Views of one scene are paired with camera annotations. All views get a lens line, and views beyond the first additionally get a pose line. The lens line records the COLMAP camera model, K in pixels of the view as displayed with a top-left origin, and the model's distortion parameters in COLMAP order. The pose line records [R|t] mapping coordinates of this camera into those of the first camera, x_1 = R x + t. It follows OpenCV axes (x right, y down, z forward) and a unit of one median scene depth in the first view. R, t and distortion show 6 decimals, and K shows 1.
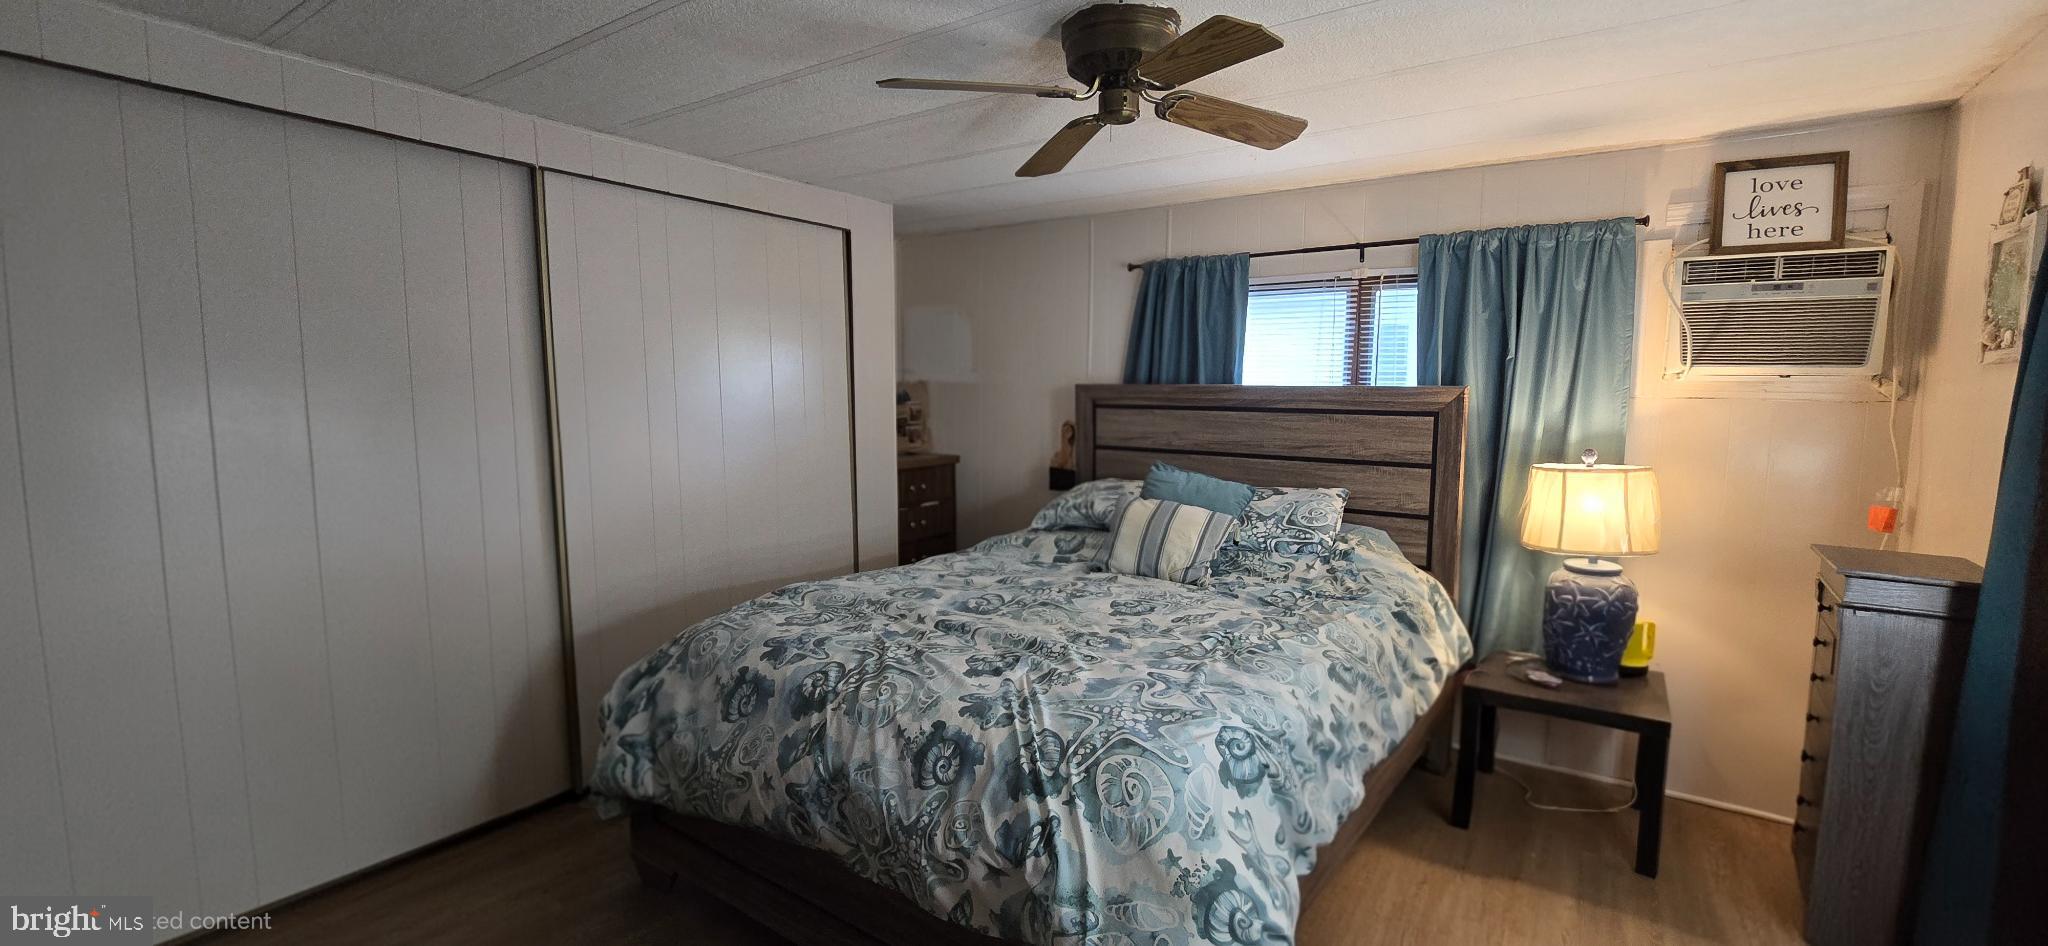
lens RADIAL K [[819.0, 0, 1045.0], [0, 819.0, 472.5], [0, 0, 1]] dist [-0.010015, 0.000283]
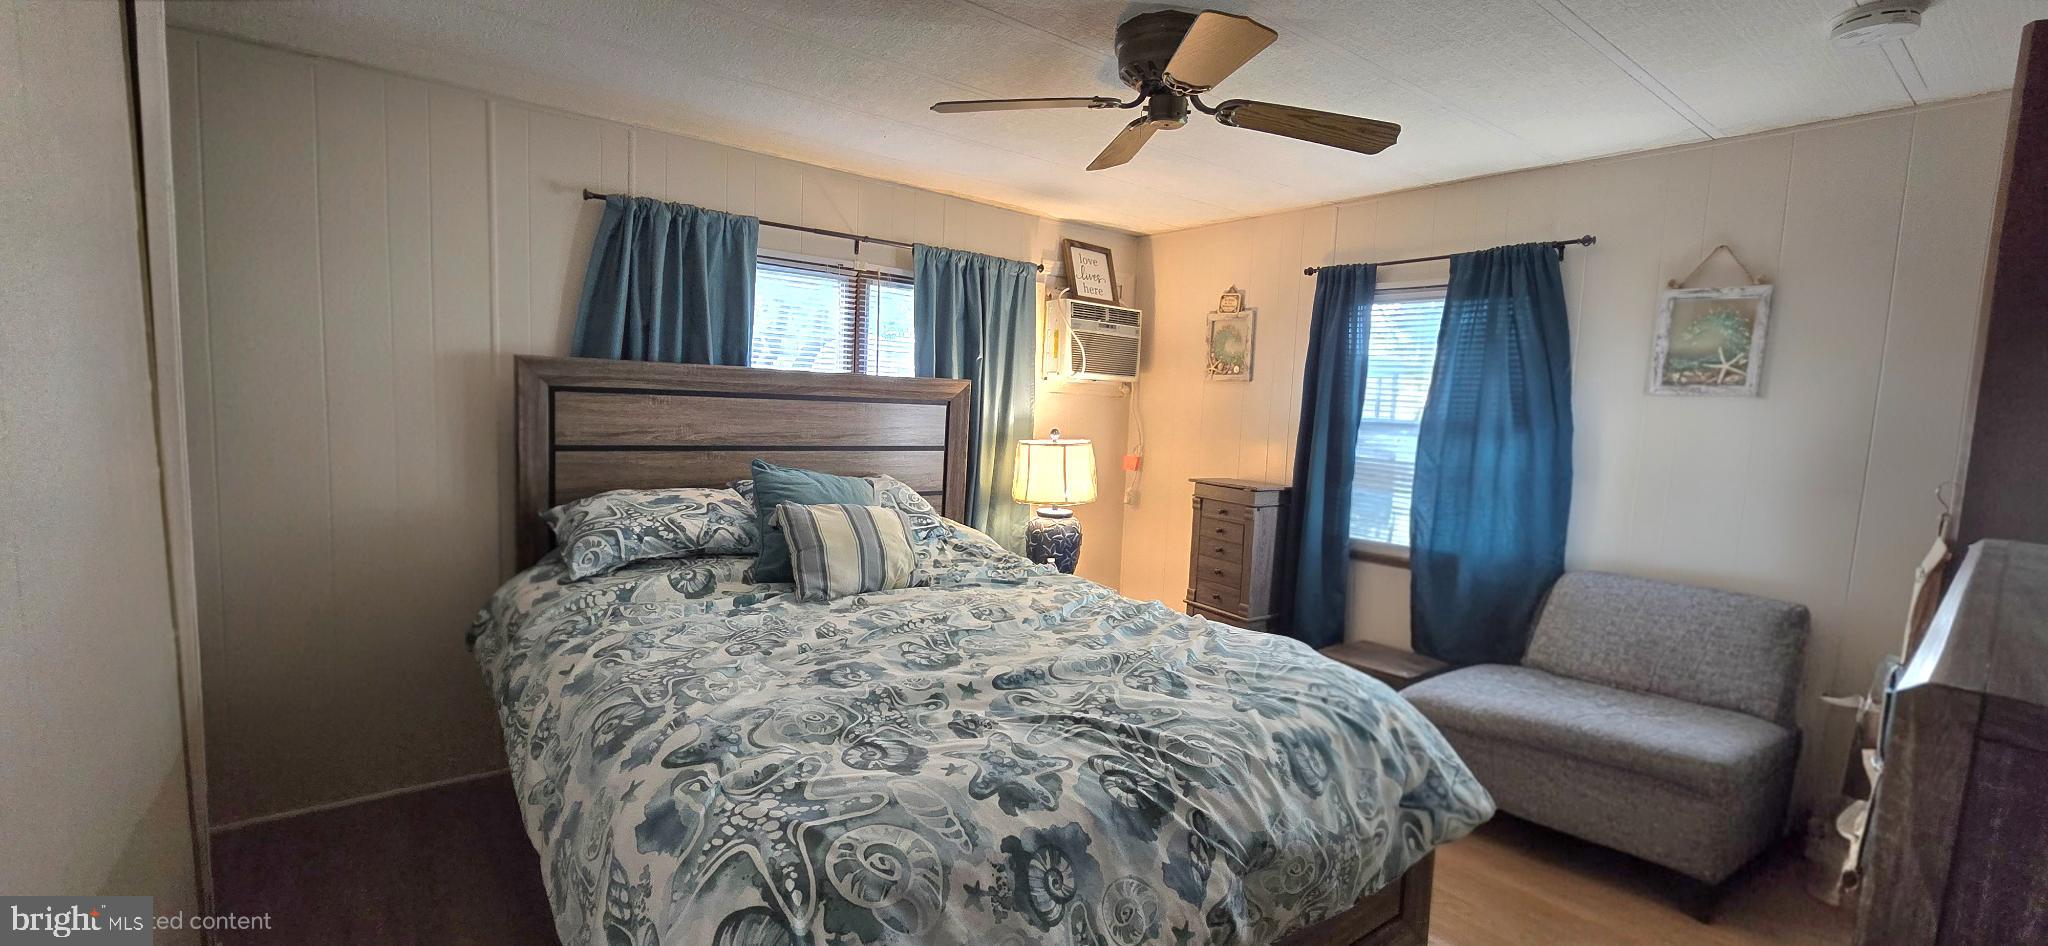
lens RADIAL K [[819.0, 0, 1045.0], [0, 819.0, 472.5], [0, 0, 1]] dist [-0.010015, 0.000283]
pose [[0.306913, -0.081116, 0.948275, -0.680518], [0.053865, 0.996245, 0.067786, -0.051353], [-0.950212, 0.030275, 0.310129, 0.587301]]
